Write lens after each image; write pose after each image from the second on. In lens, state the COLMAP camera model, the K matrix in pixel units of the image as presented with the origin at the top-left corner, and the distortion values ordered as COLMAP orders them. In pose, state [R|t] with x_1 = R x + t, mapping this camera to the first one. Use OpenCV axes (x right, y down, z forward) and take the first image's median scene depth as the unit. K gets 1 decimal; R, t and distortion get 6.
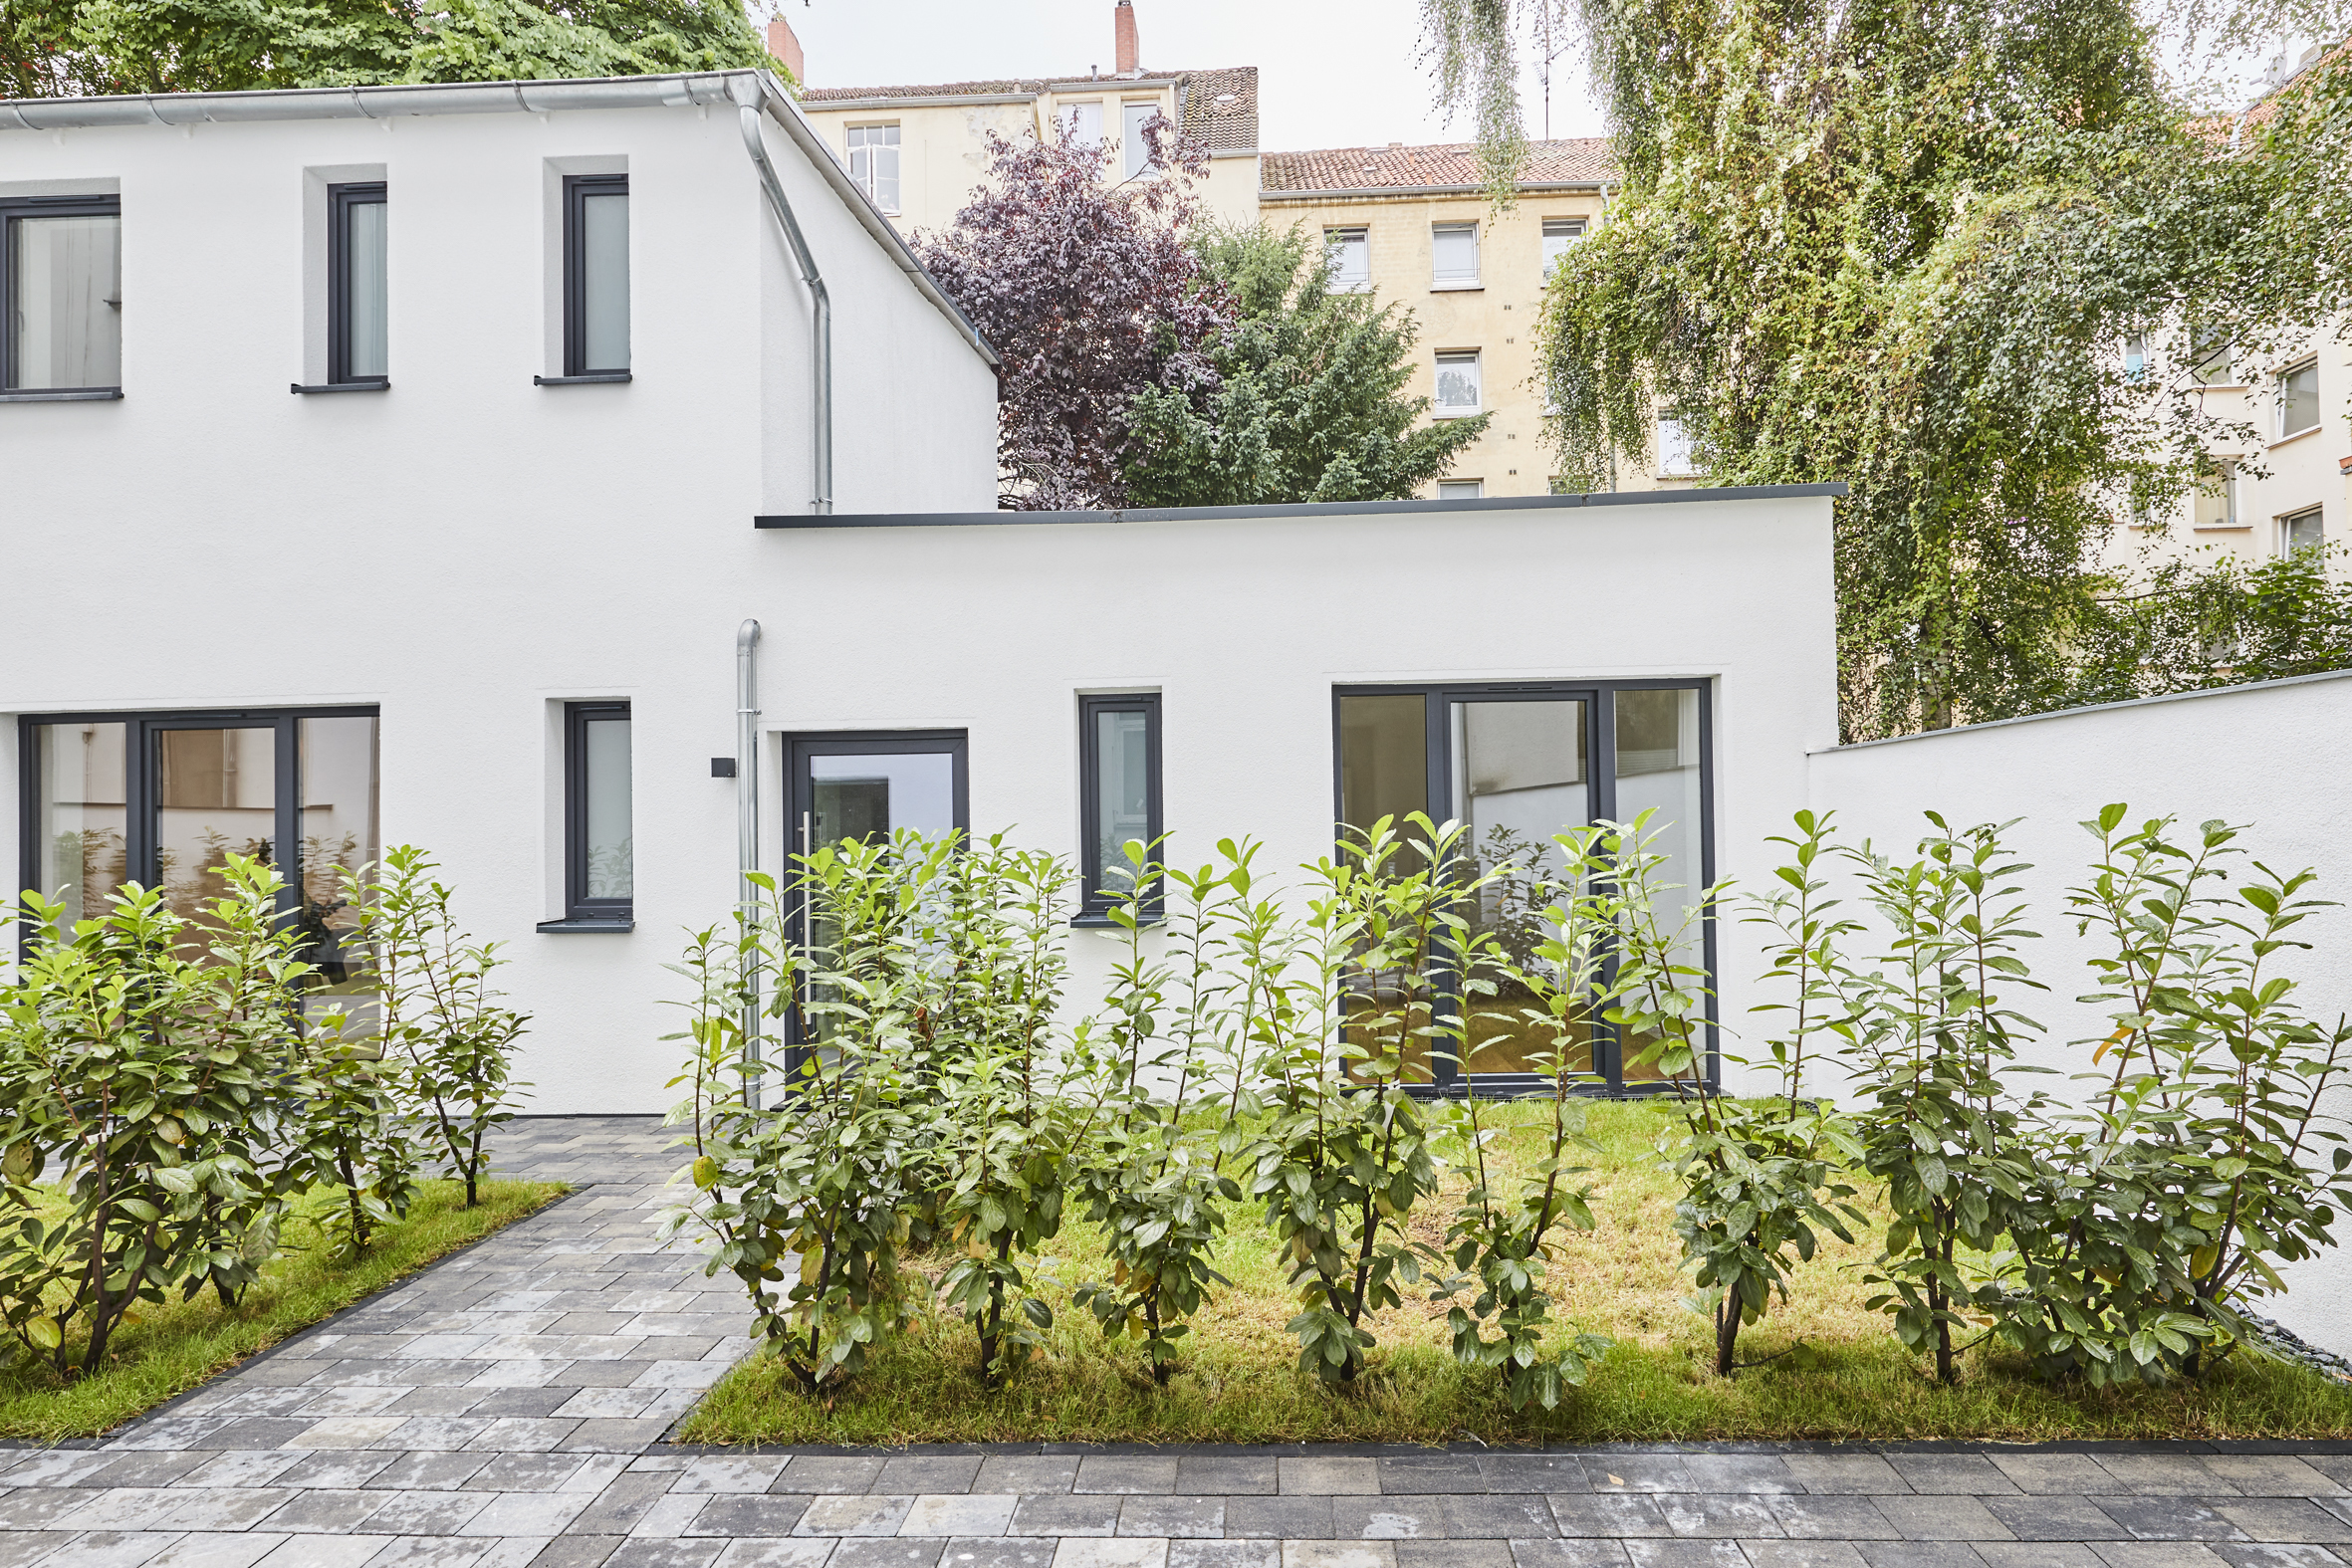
lens RADIAL K [[1038.2, 0, 1180.1], [0, 1038.2, 815.9], [0, 0, 1]] dist [-0.001811, -0.000226]
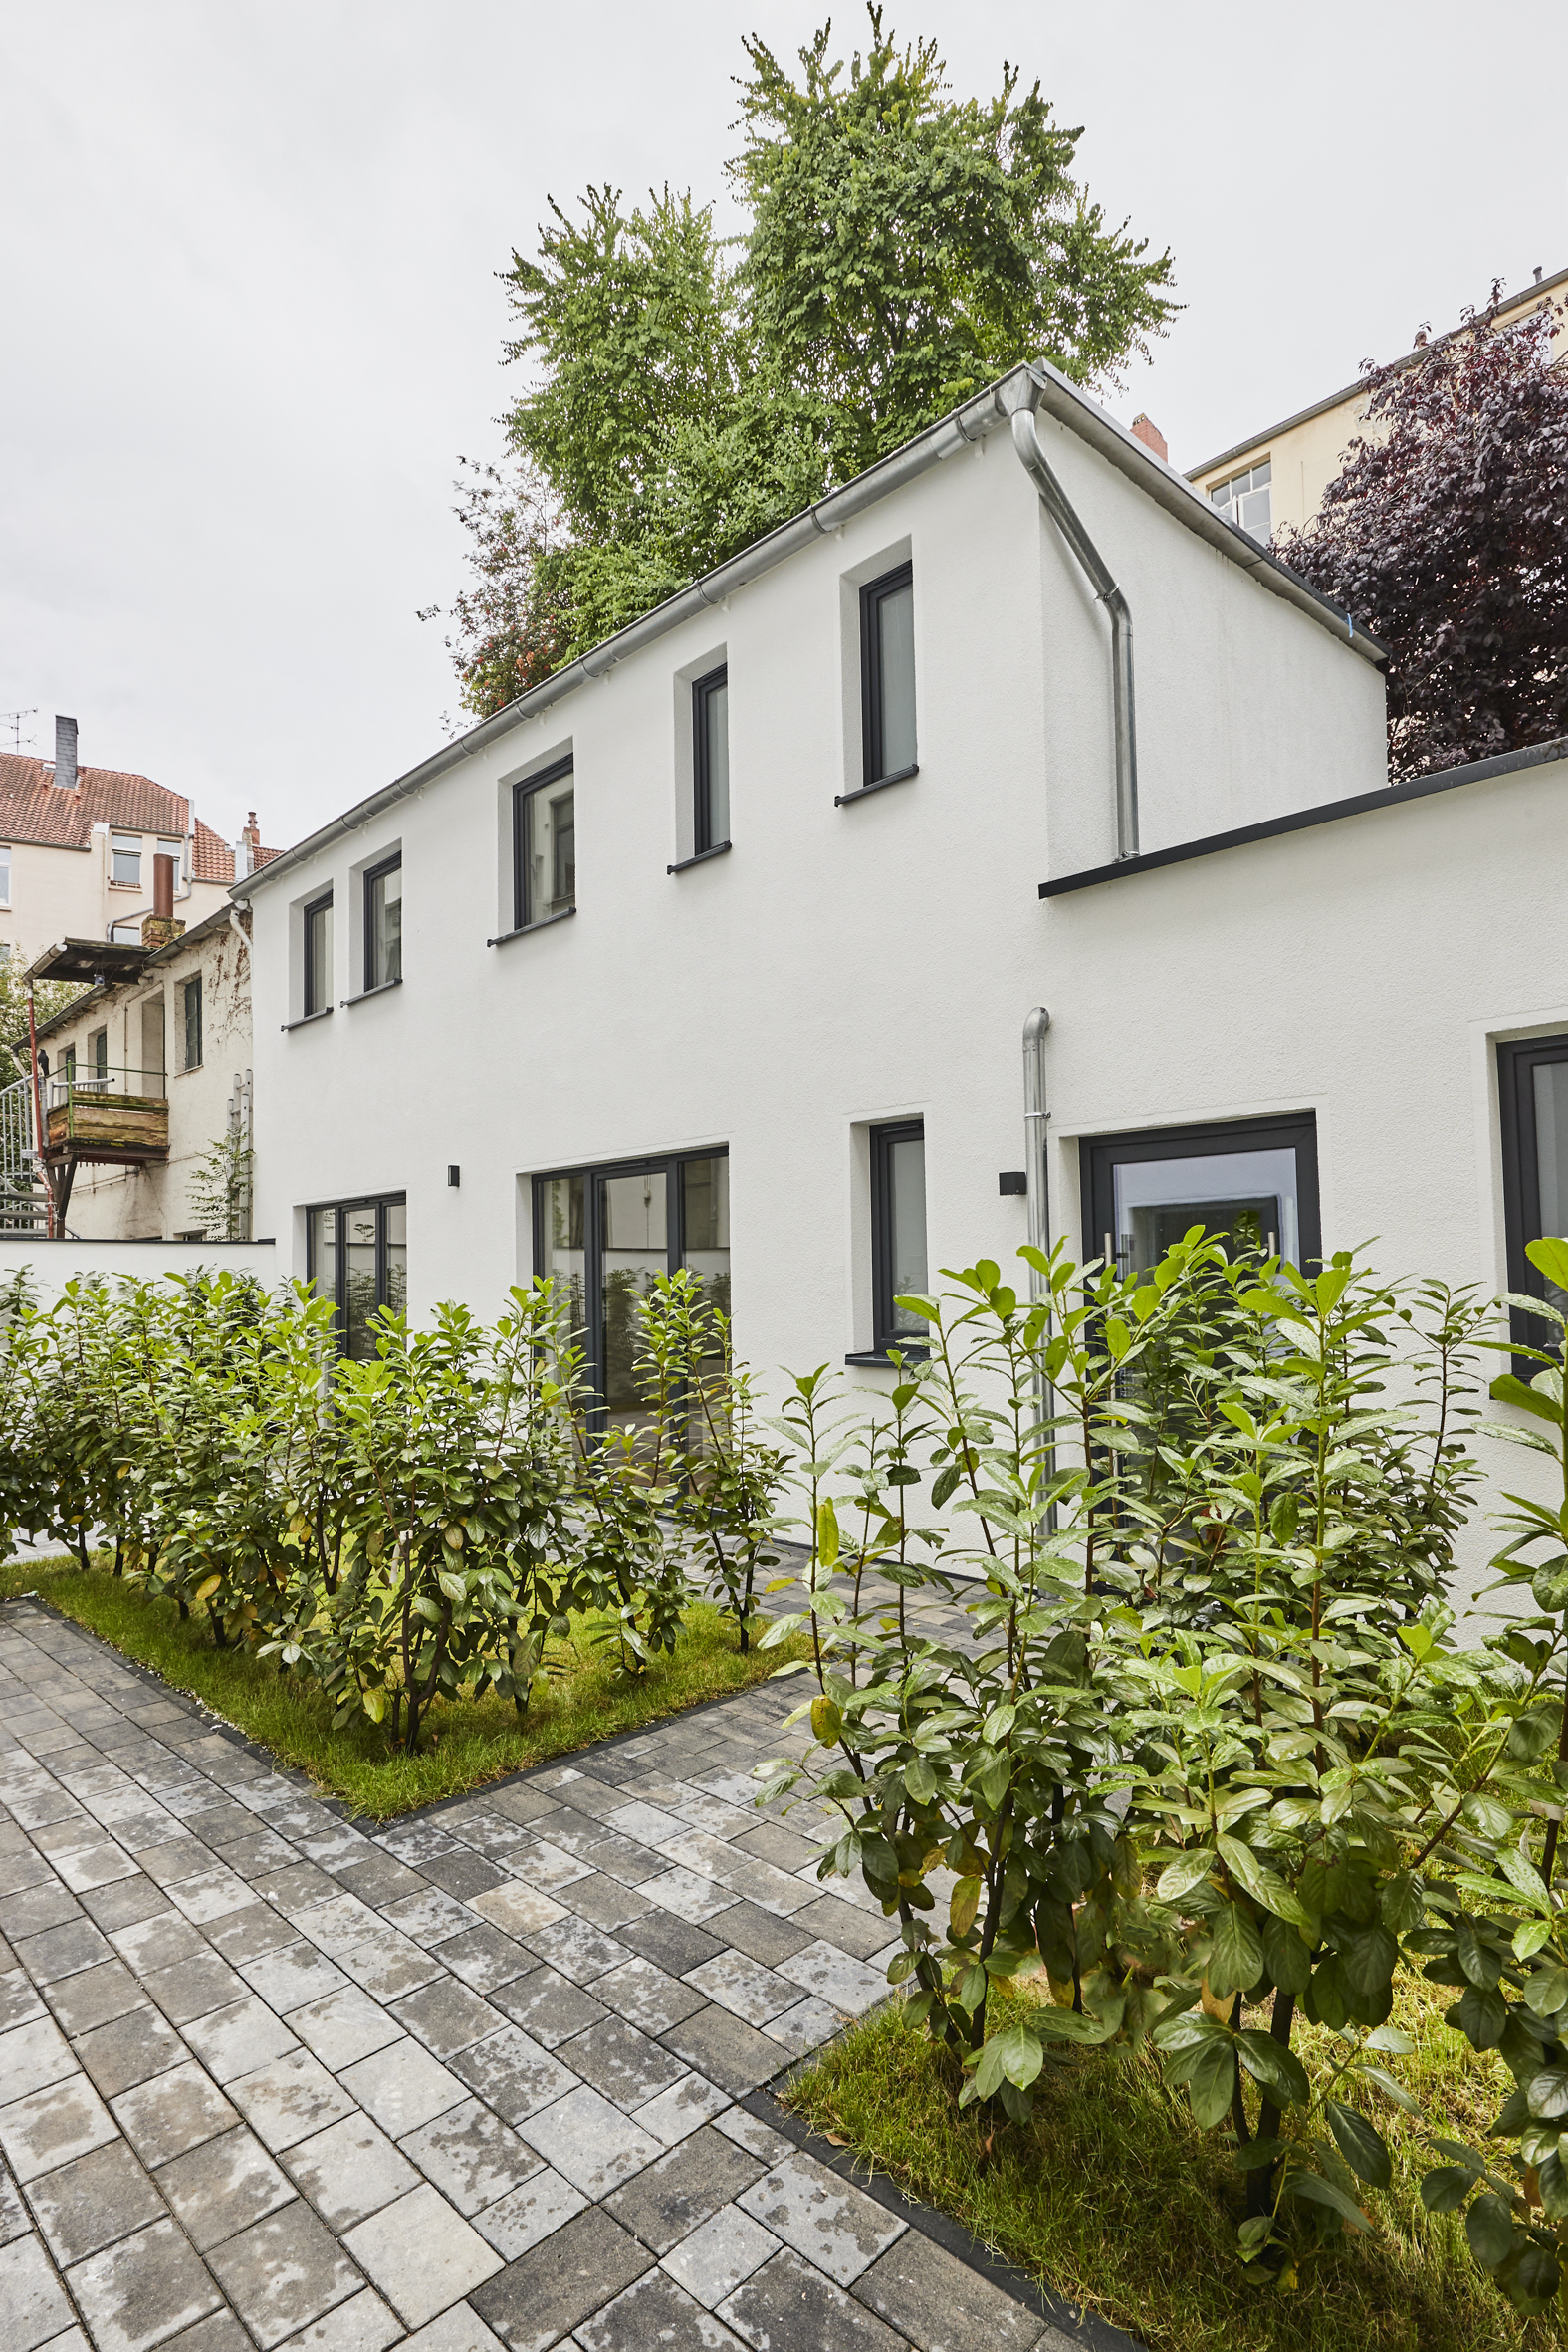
lens RADIAL K [[1104.6, 0, 782.4], [0, 1104.6, 1233.4], [0, 0, 1]] dist [-0.000427, 0.000016]
pose [[0.762154, -0.026236, -0.646864, 0.006379], [0.014749, 0.999623, -0.023166, 0.013219], [0.647228, 0.008115, 0.762254, 0.178958]]
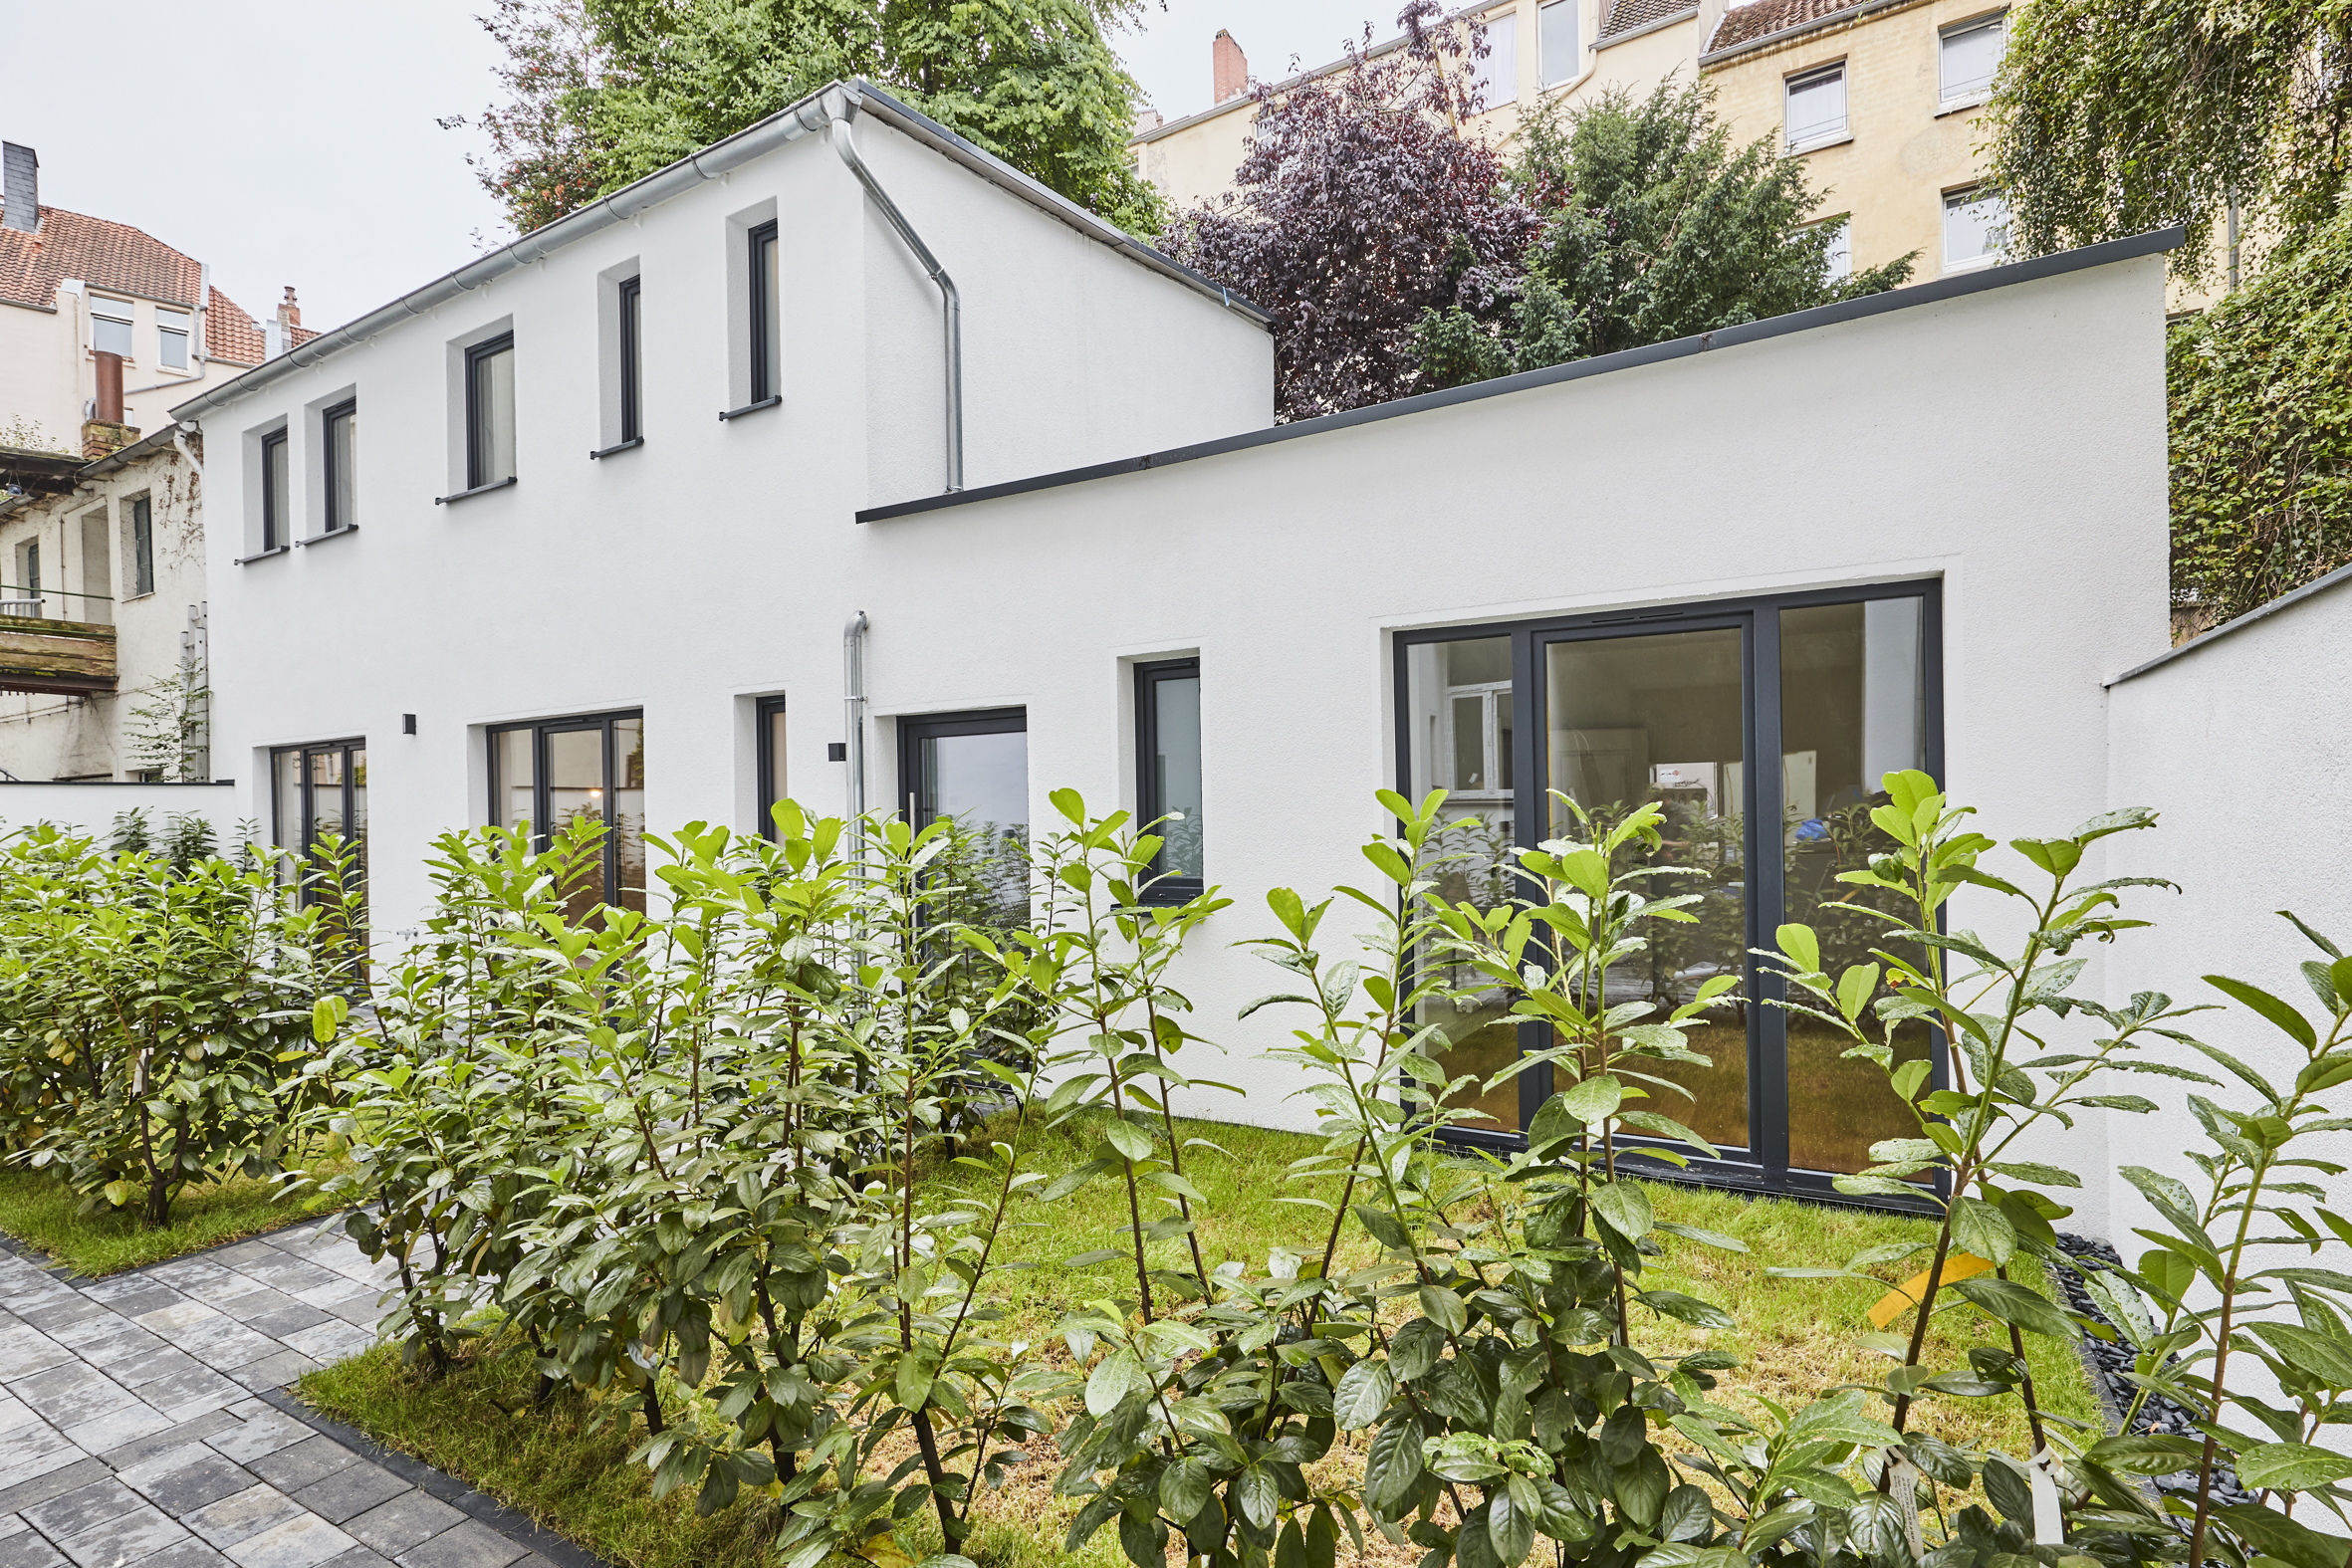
lens RADIAL K [[1040.2, 0, 1177.5], [0, 1040.2, 814.5], [0, 0, 1]] dist [-0.001313, -0.000332]
pose [[0.900974, 0.000685, -0.433873, 0.339637], [0.008431, 0.999782, 0.019086, 0.000412], [0.433792, -0.020854, 0.900772, 0.185173]]
